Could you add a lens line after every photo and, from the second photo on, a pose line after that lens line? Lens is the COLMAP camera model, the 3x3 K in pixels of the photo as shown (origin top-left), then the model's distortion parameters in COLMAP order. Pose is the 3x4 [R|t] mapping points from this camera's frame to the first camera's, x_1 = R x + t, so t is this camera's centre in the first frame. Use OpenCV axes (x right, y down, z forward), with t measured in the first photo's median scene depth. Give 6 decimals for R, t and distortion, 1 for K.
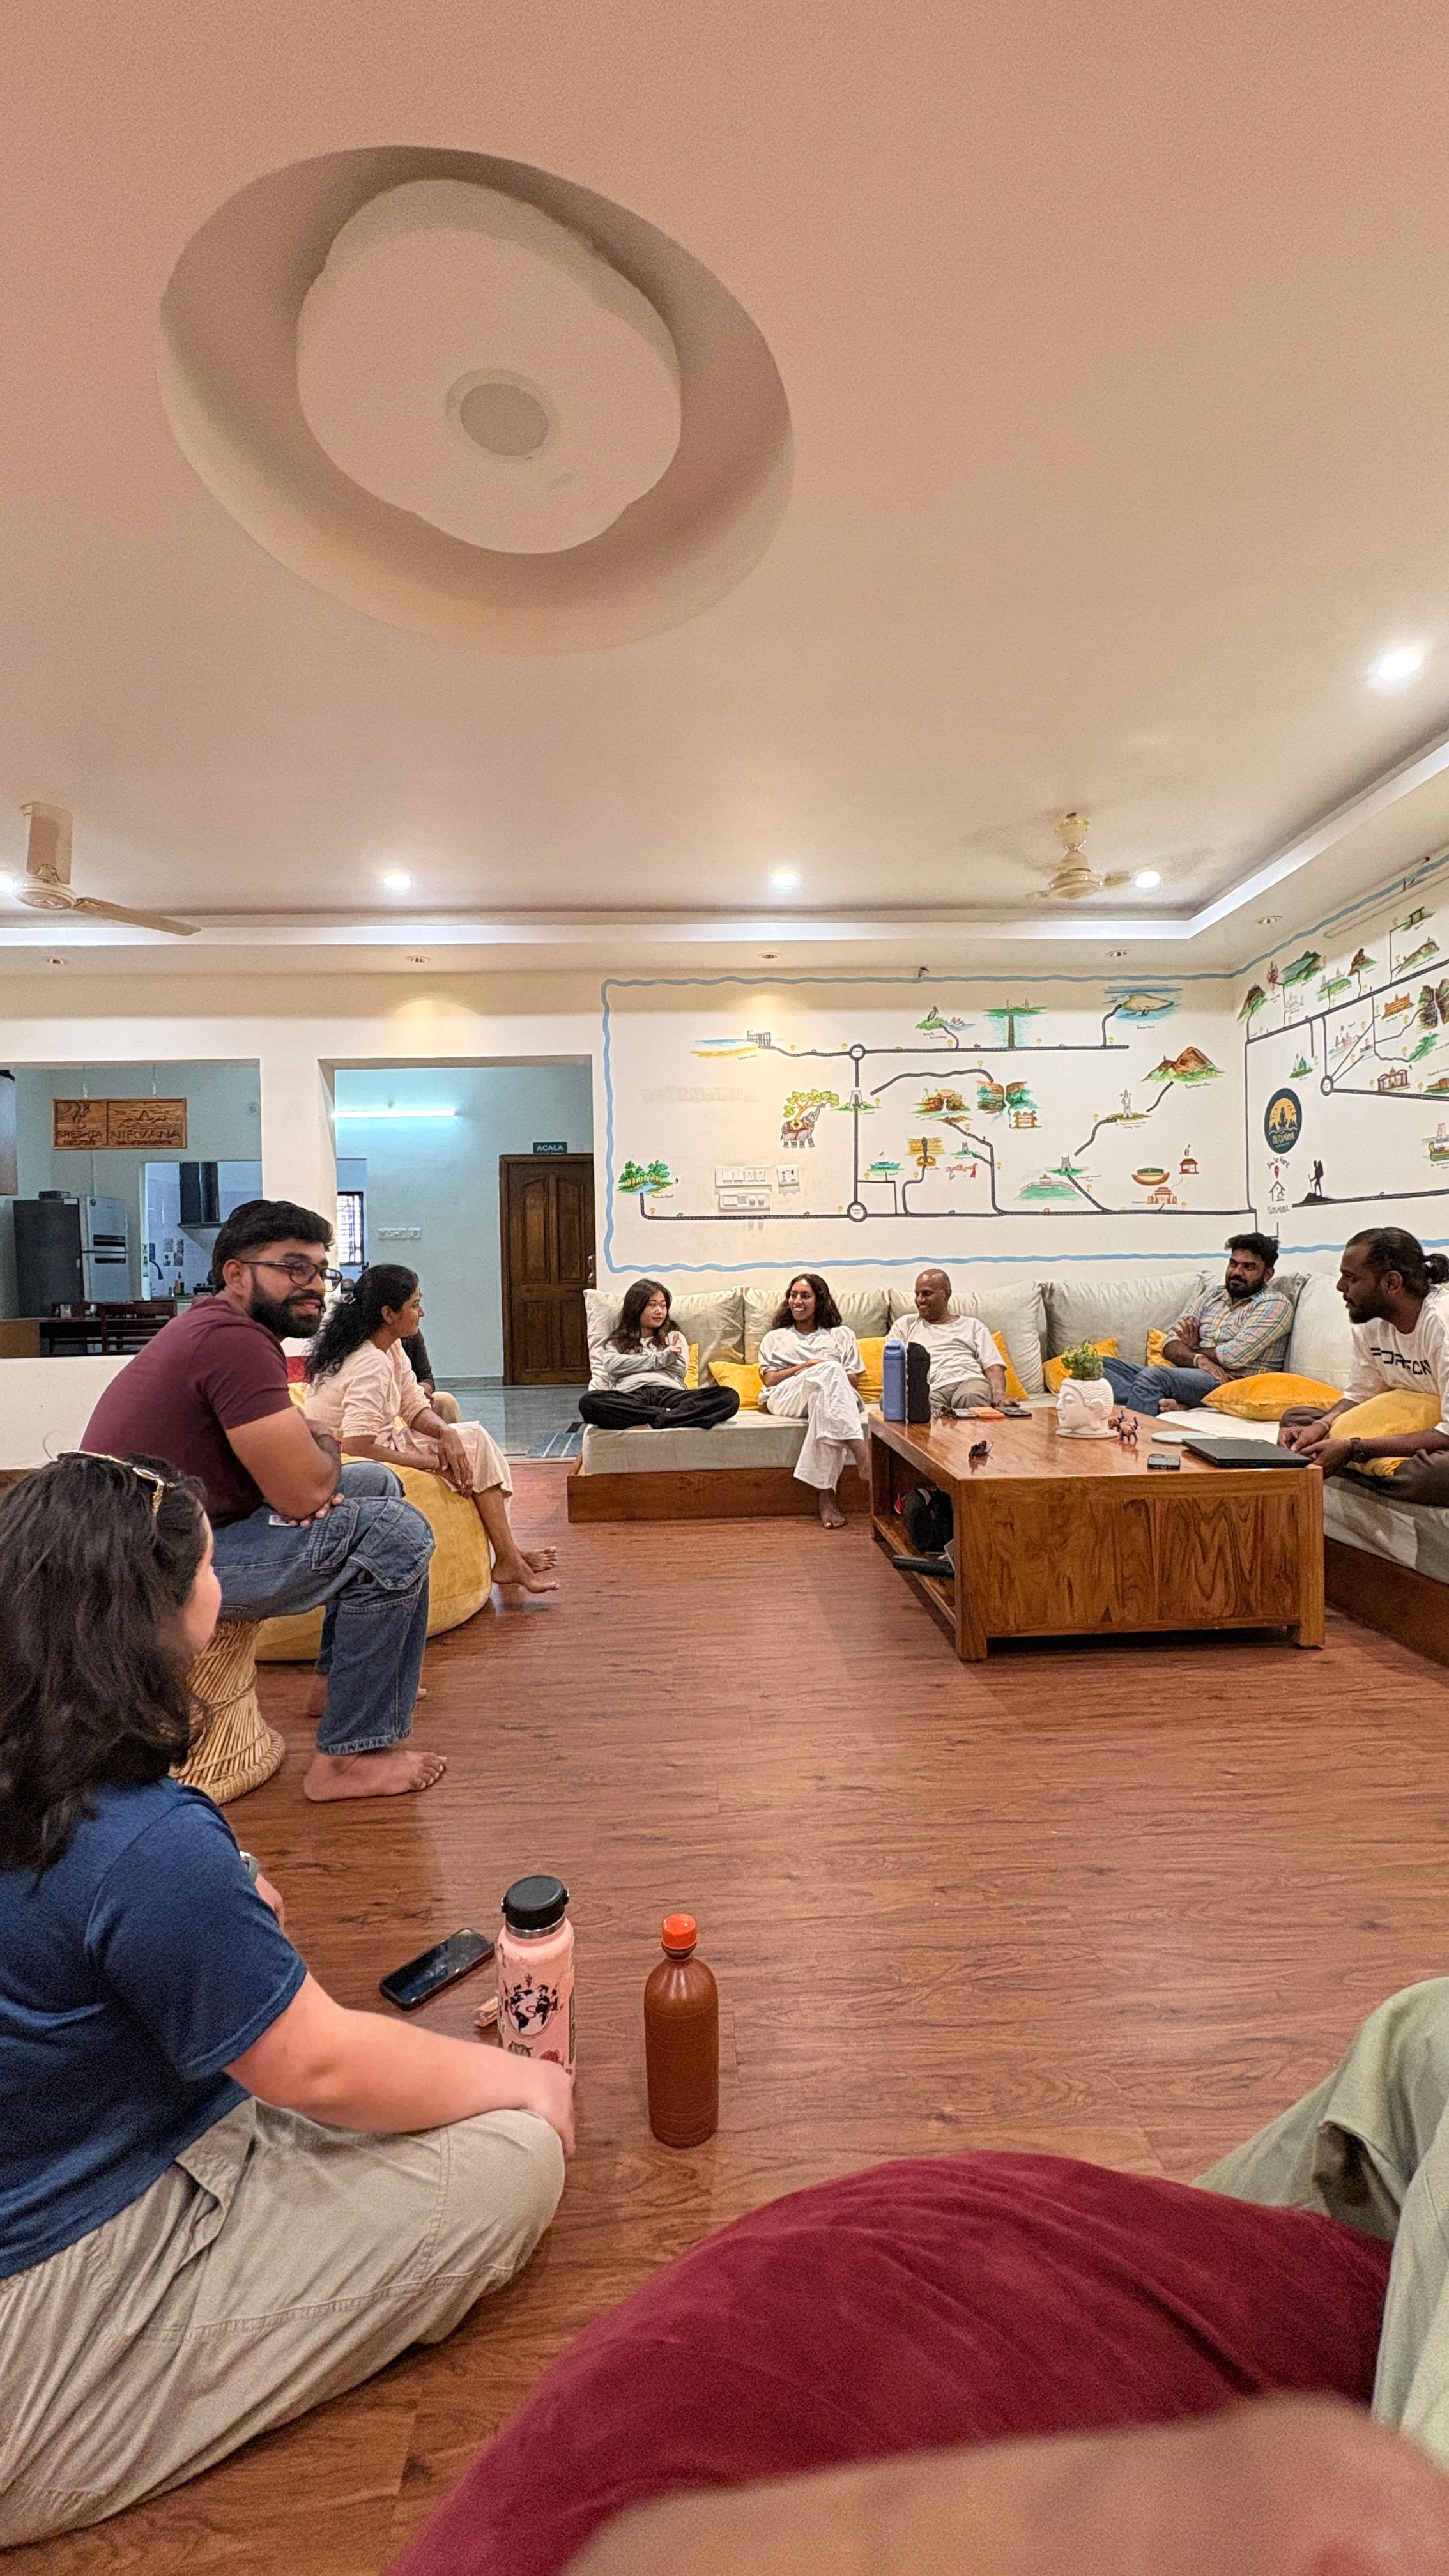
lens RADIAL K [[1021.2, 0, 725.6], [0, 1021.2, 1279.5], [0, 0, 1]] dist [0.010010, 0.000006]
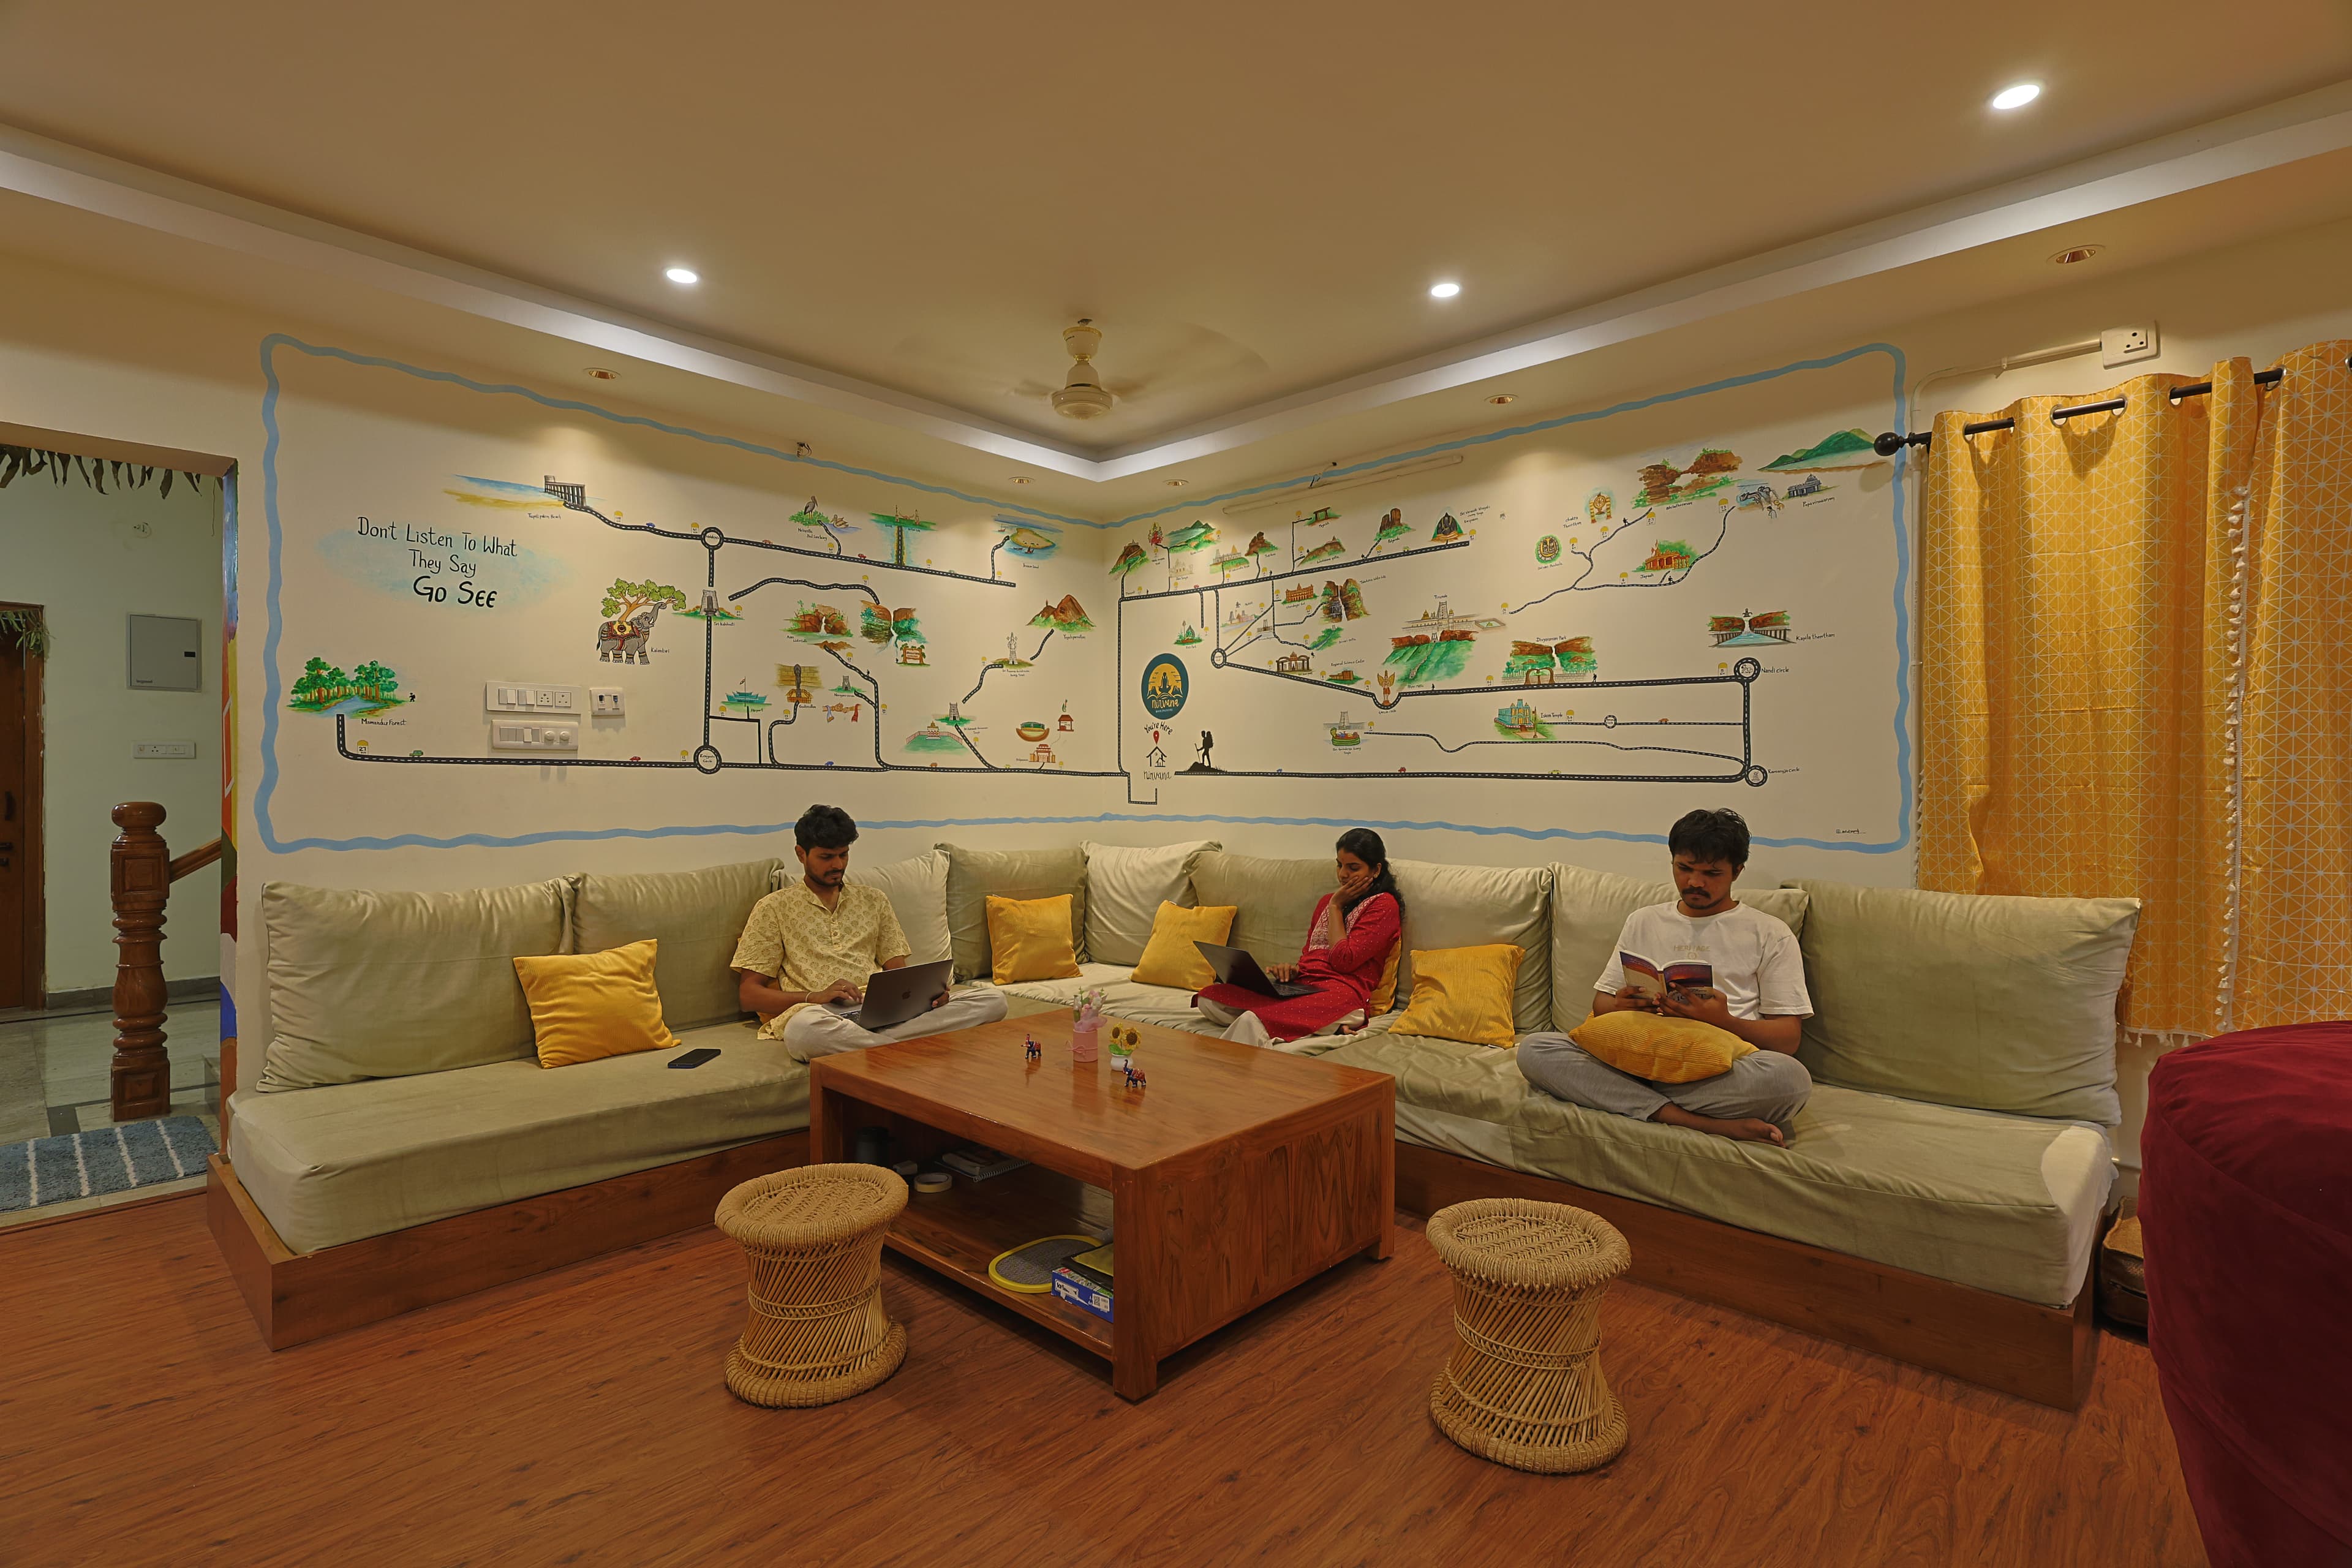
lens RADIAL K [[1111.1, 0, 1161.6], [0, 1111.1, 783.4], [0, 0, 1]] dist [-0.003660, 0.006617]
pose [[0.720784, 0.020948, 0.692843, -0.182387], [-0.013156, 0.999777, -0.016542, -0.040761], [-0.693035, 0.002808, 0.720898, 0.216400]]
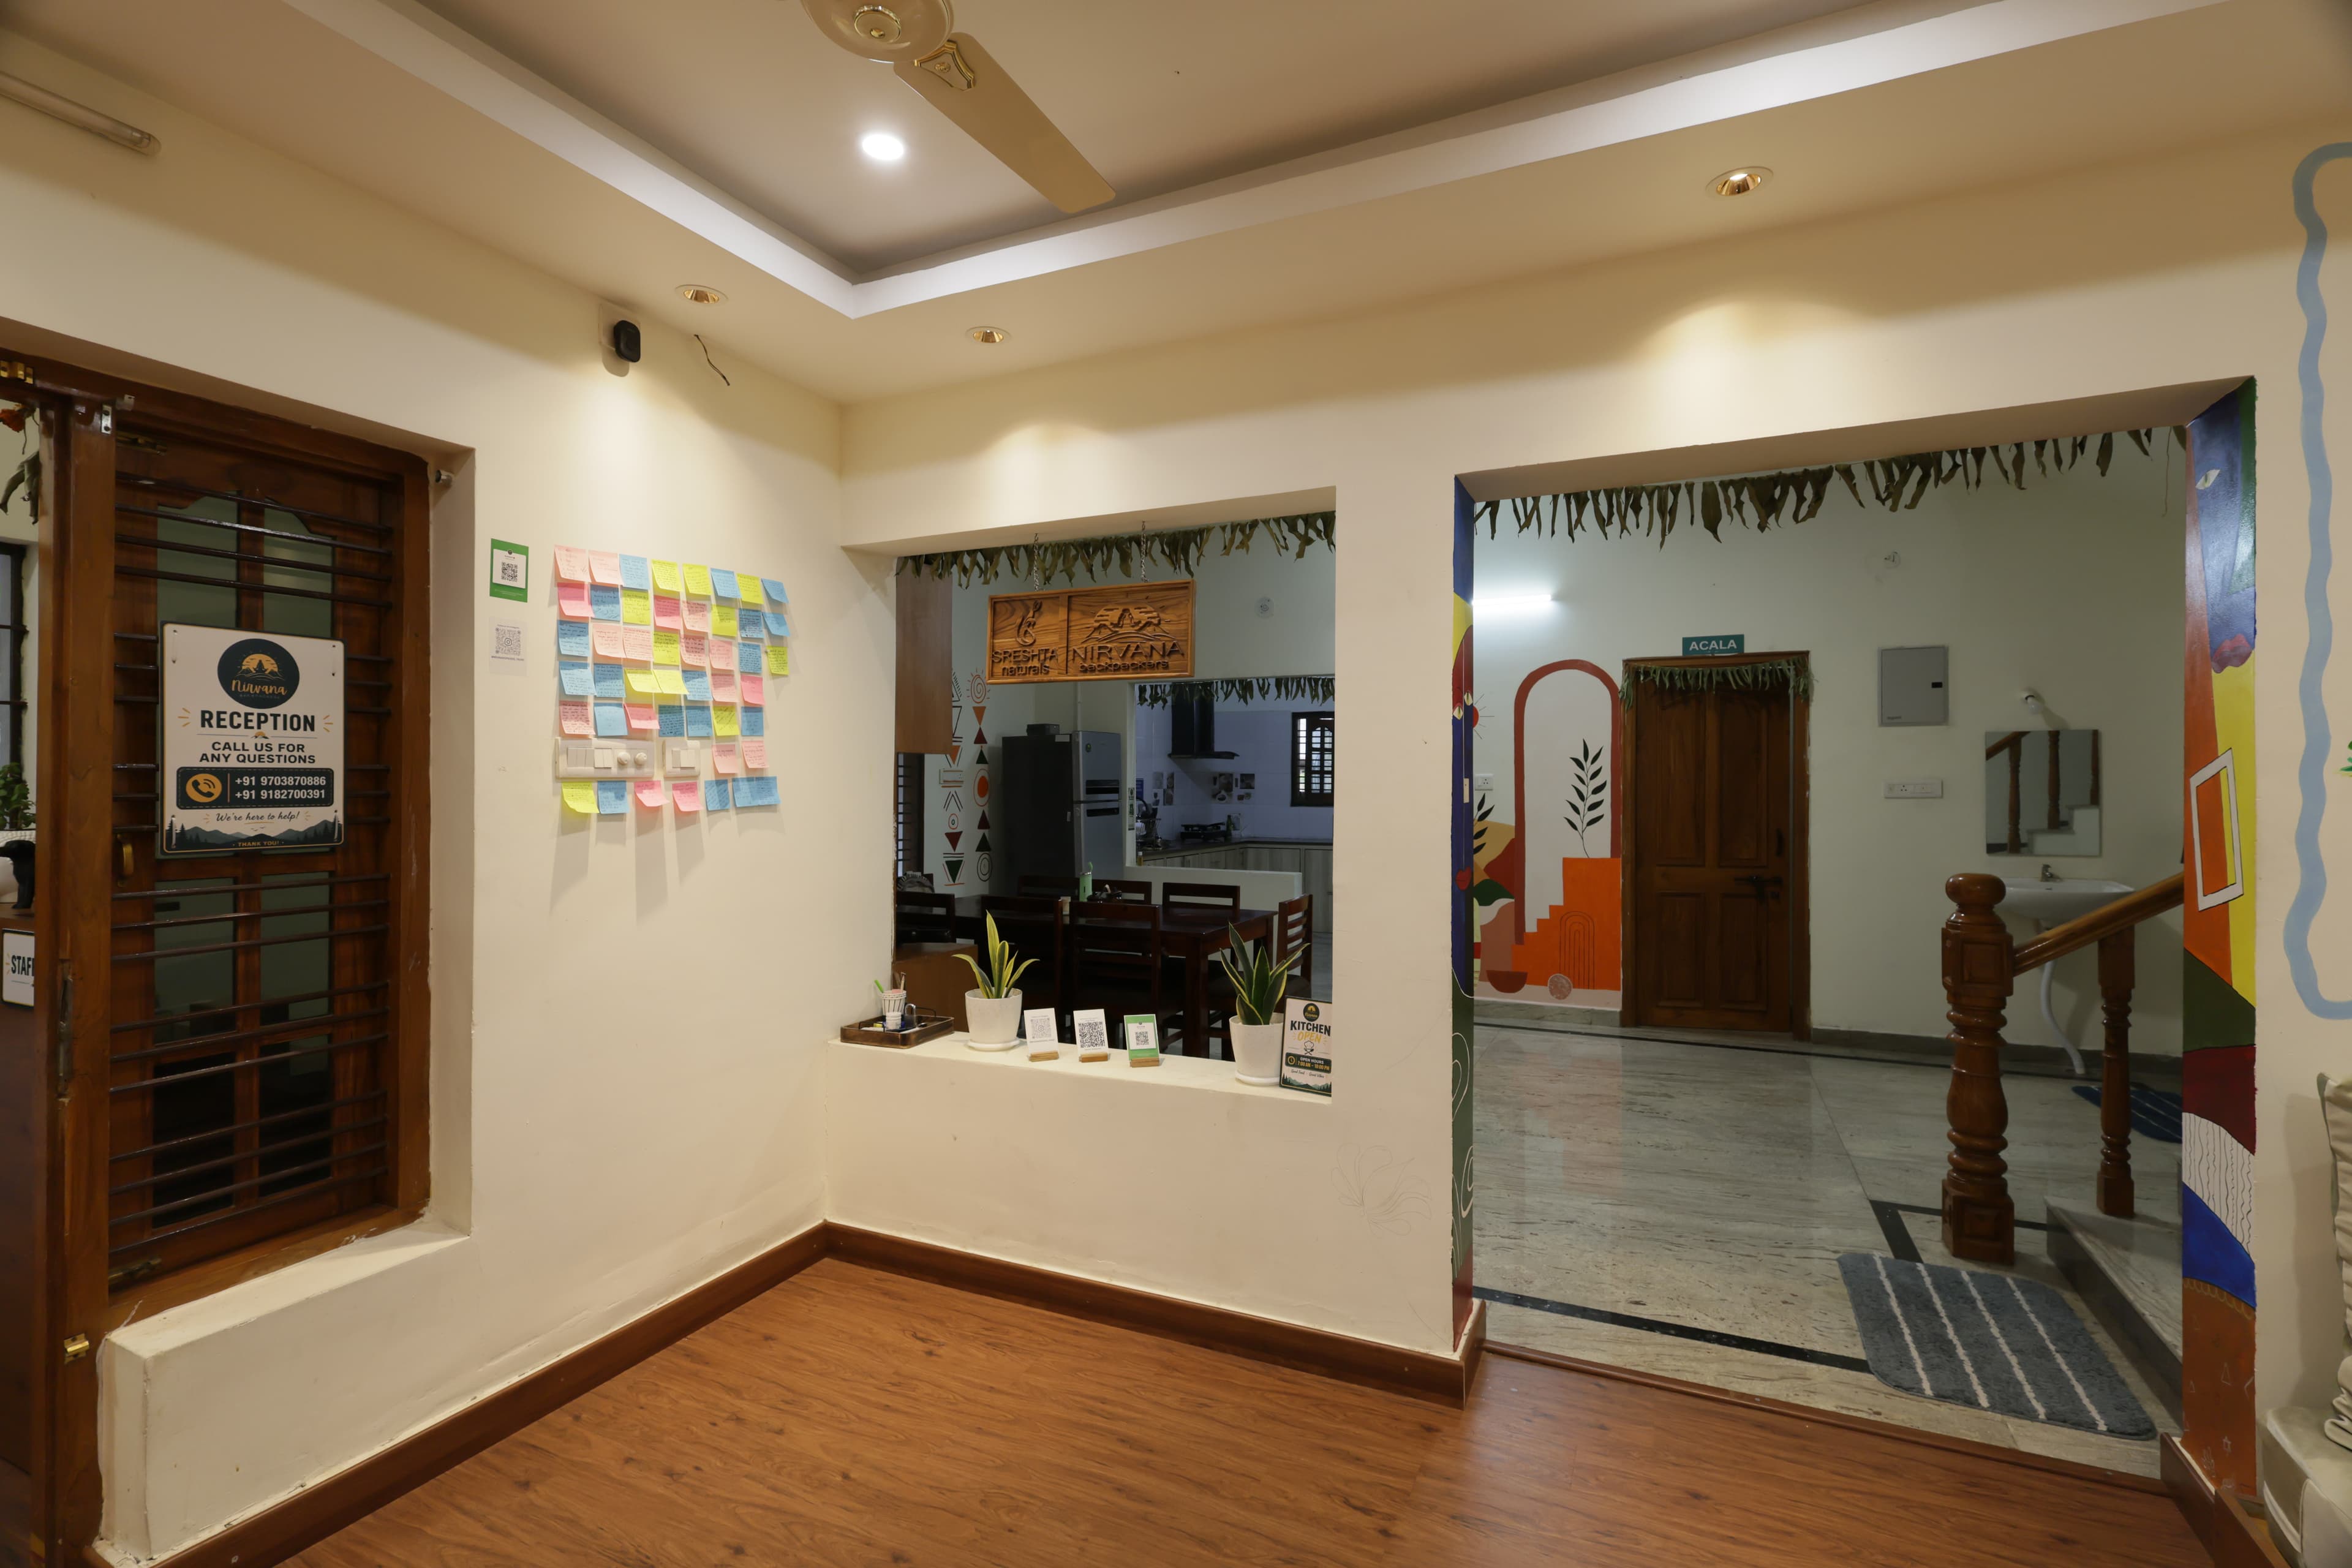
lens RADIAL K [[1111.1, 0, 1161.6], [0, 1111.1, 783.4], [0, 0, 1]] dist [-0.003660, 0.006617]
pose [[0.880867, 0.022952, -0.472808, -0.271882], [-0.024895, 0.999688, 0.002148, -0.073905], [0.472709, 0.009879, 0.881163, 0.491425]]
